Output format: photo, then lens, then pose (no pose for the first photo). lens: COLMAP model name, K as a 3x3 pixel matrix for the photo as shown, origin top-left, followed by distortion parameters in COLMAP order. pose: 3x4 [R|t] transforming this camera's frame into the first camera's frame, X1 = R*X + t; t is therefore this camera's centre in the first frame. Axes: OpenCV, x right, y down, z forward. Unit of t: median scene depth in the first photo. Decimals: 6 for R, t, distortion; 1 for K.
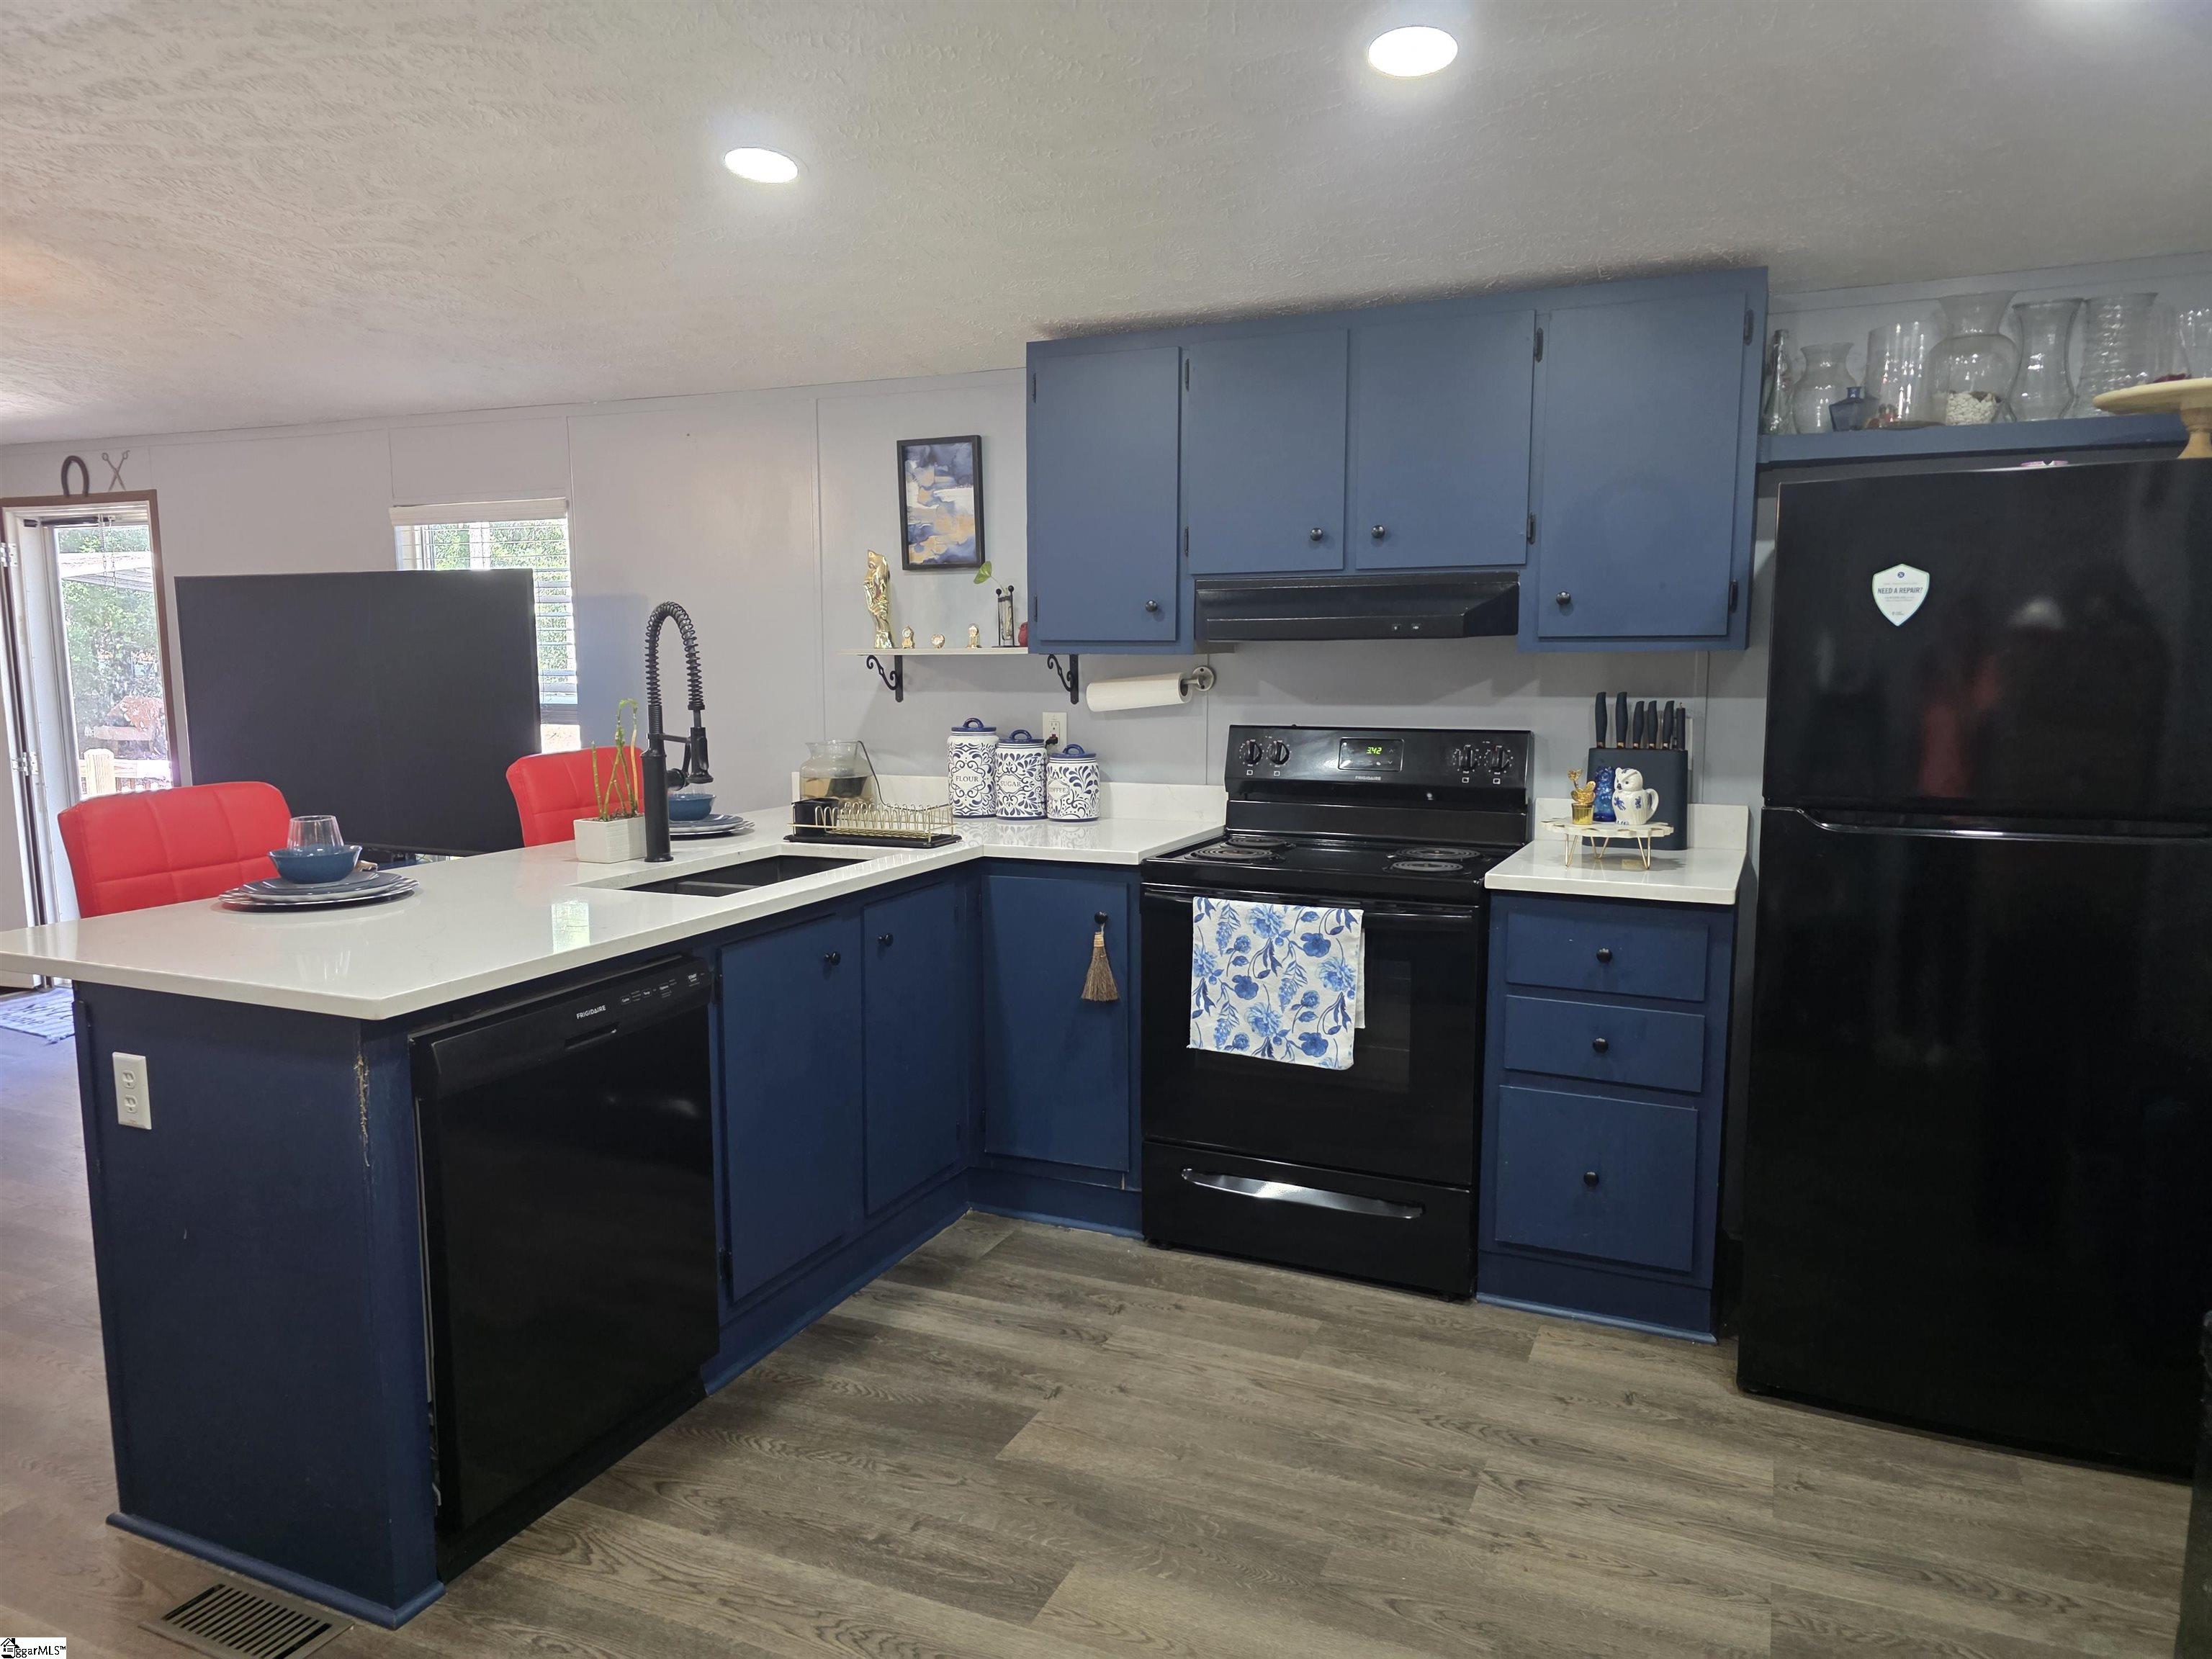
lens RADIAL K [[1494.3, 0, 1107.8], [0, 1494.3, 825.2], [0, 0, 1]] dist [0.052202, -0.043154]
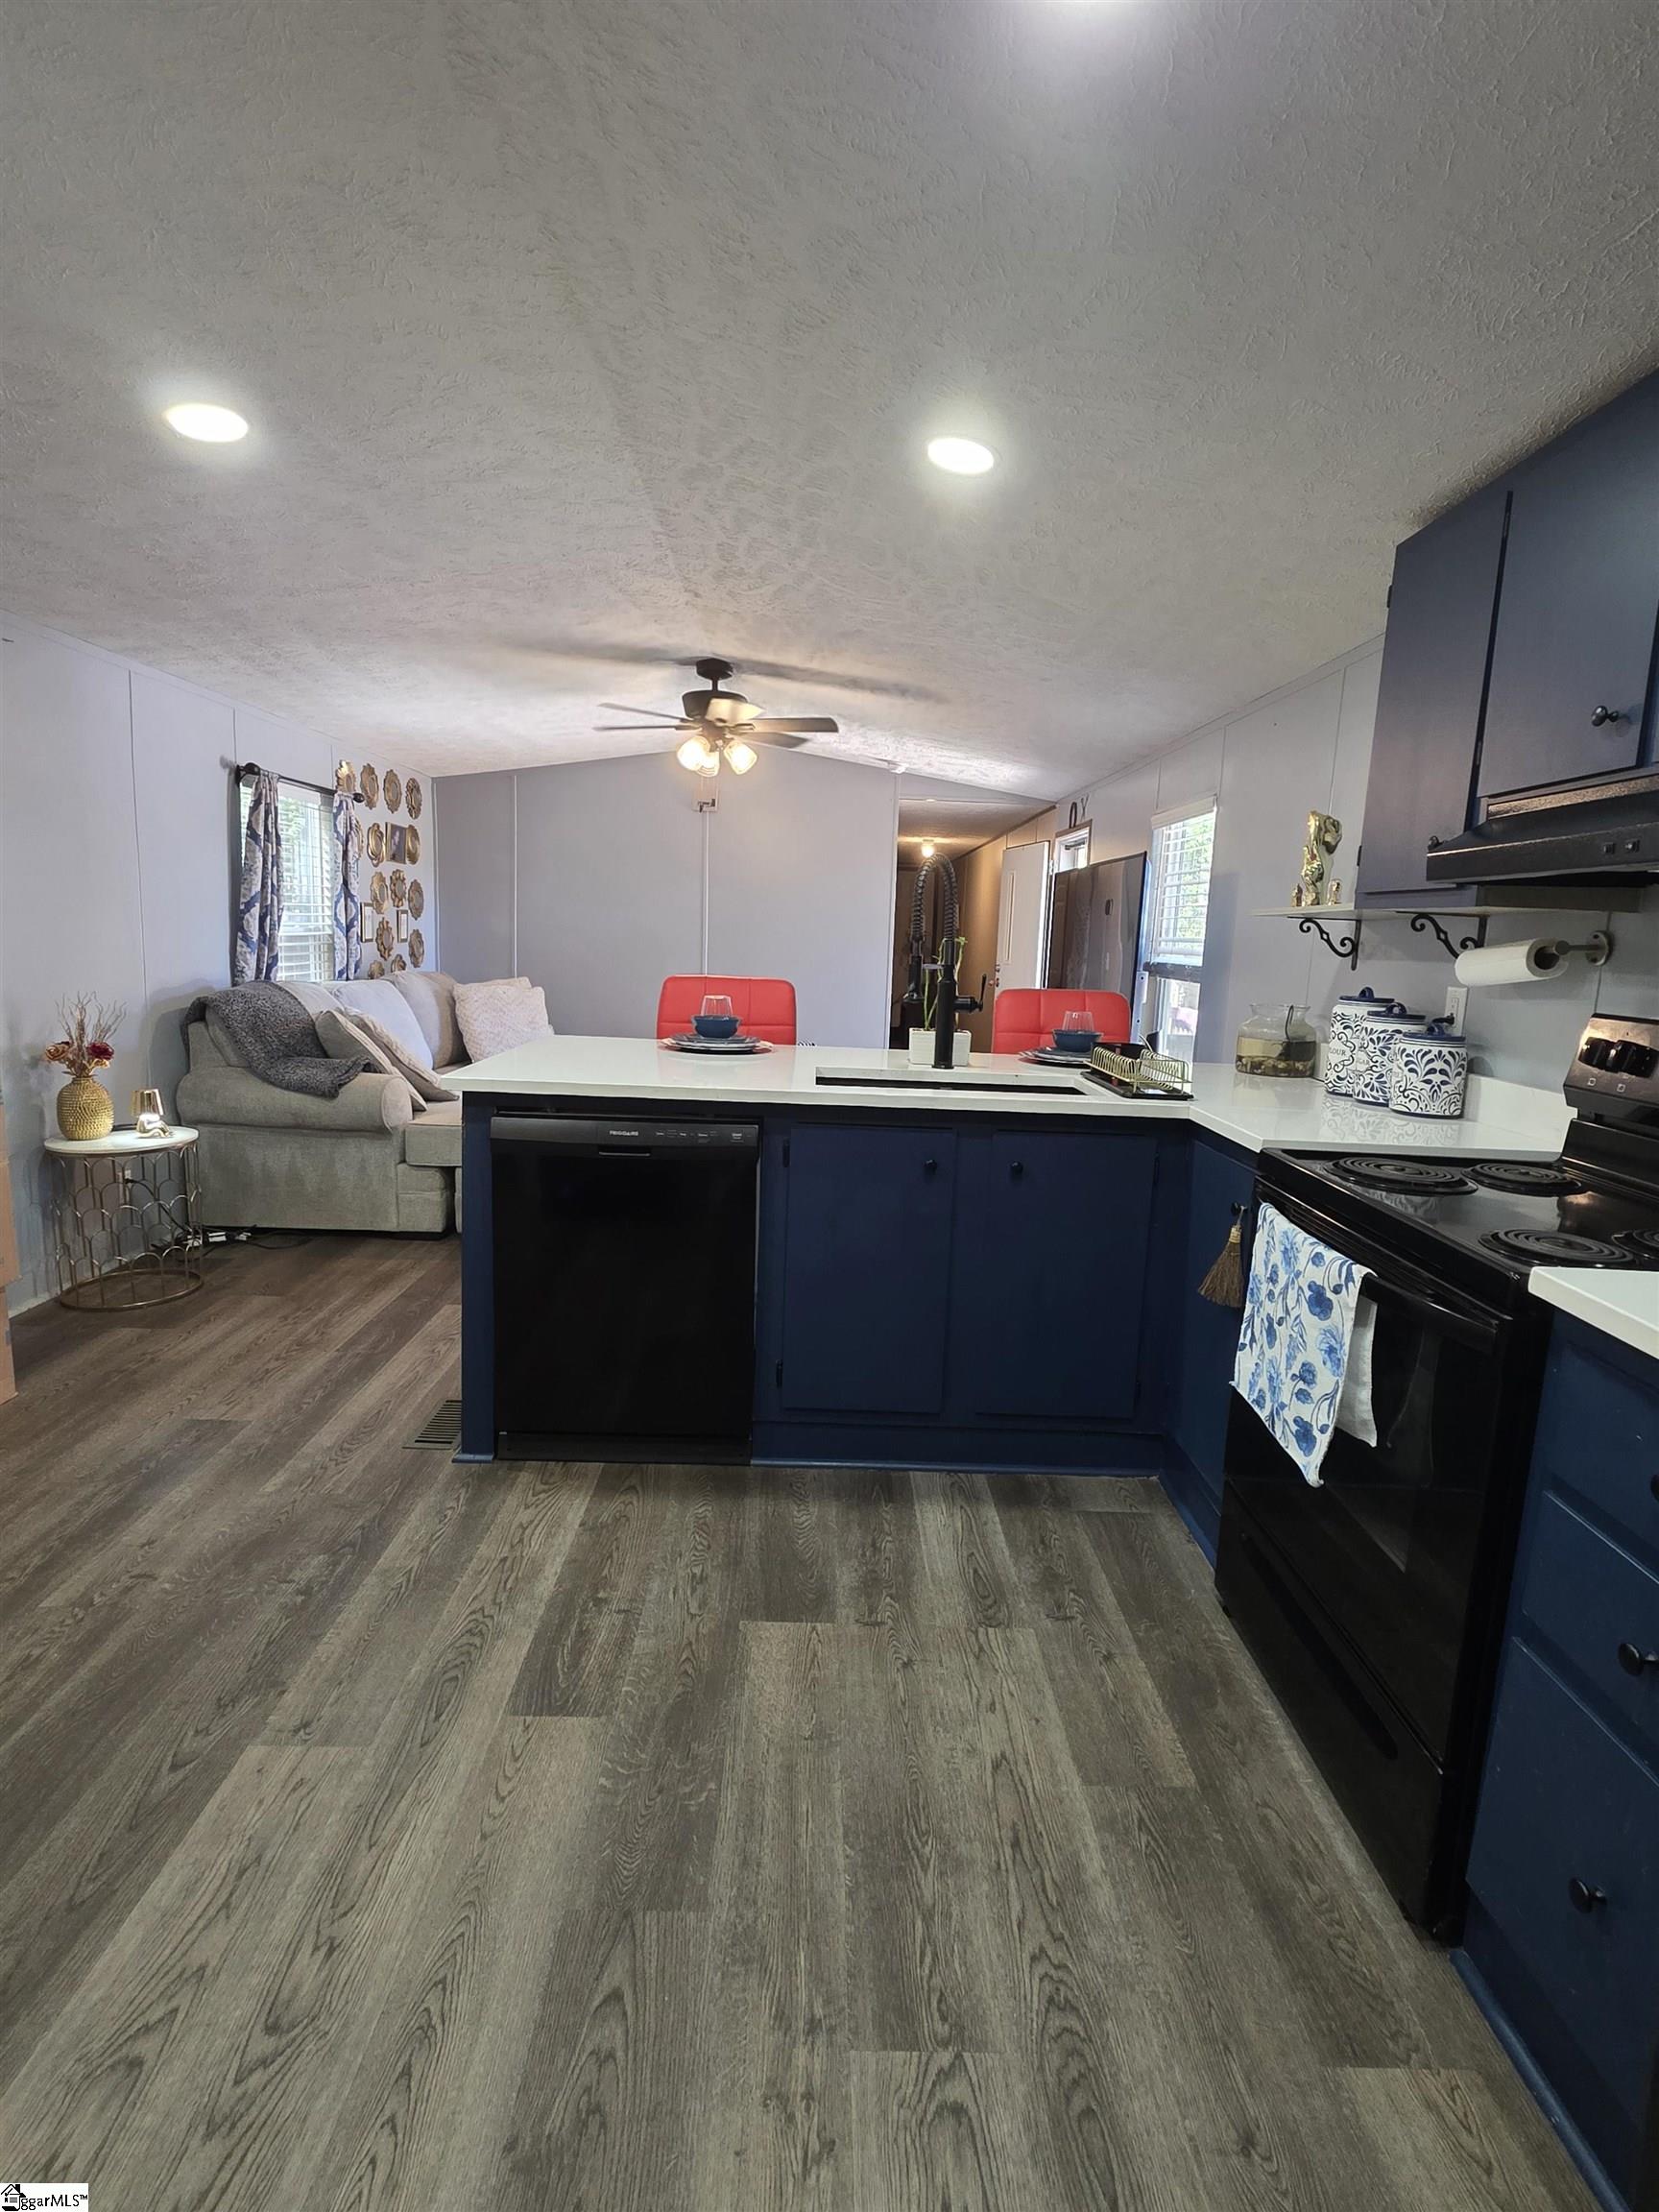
lens RADIAL K [[1076.4, 0, 833.1], [0, 1076.4, 1097.9], [0, 0, 1]] dist [-0.004774, 0.000770]
pose [[0.421130, 0.157771, -0.893173, 0.480755], [-0.150346, 0.983274, 0.102799, -0.031820], [0.894453, 0.090993, 0.437807, 0.566869]]
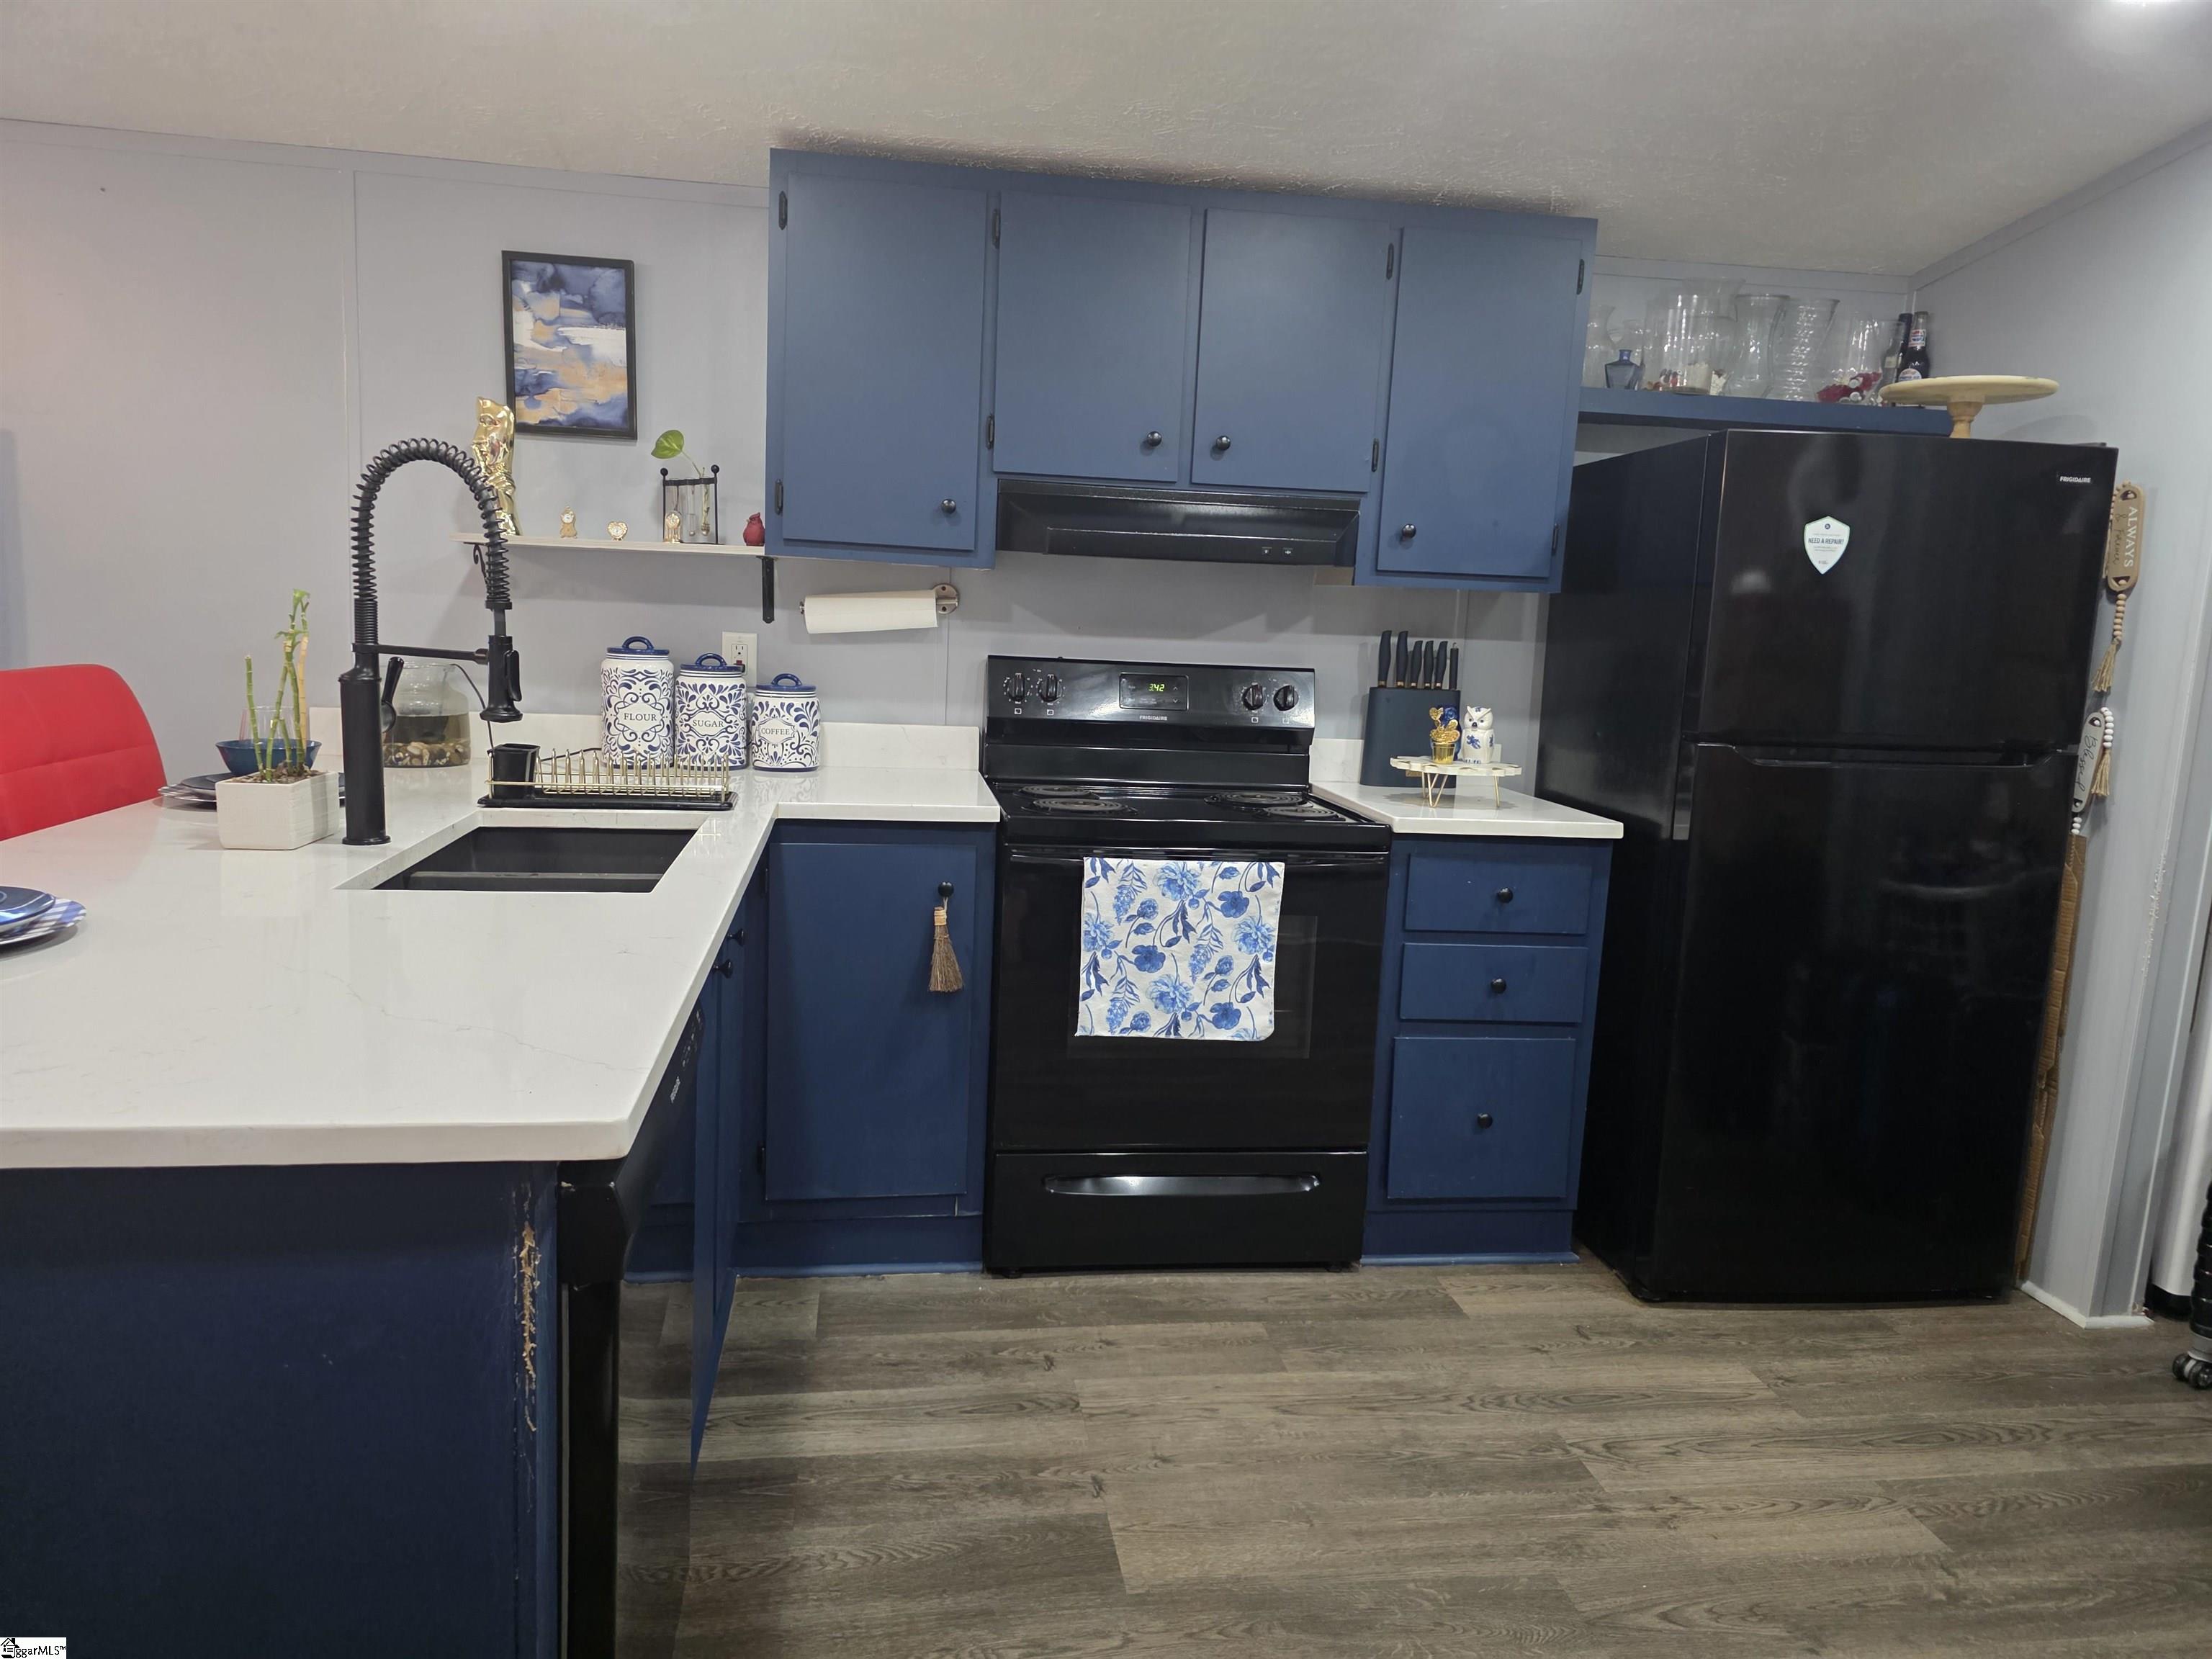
lens RADIAL K [[1494.3, 0, 1102.7], [0, 1494.3, 817.0], [0, 0, 1]] dist [0.052202, -0.043154]
pose [[0.839650, -0.034306, 0.542043, -0.406120], [0.017218, 0.999183, 0.036566, -0.005510], [-0.542854, -0.021370, 0.839555, 0.300321]]
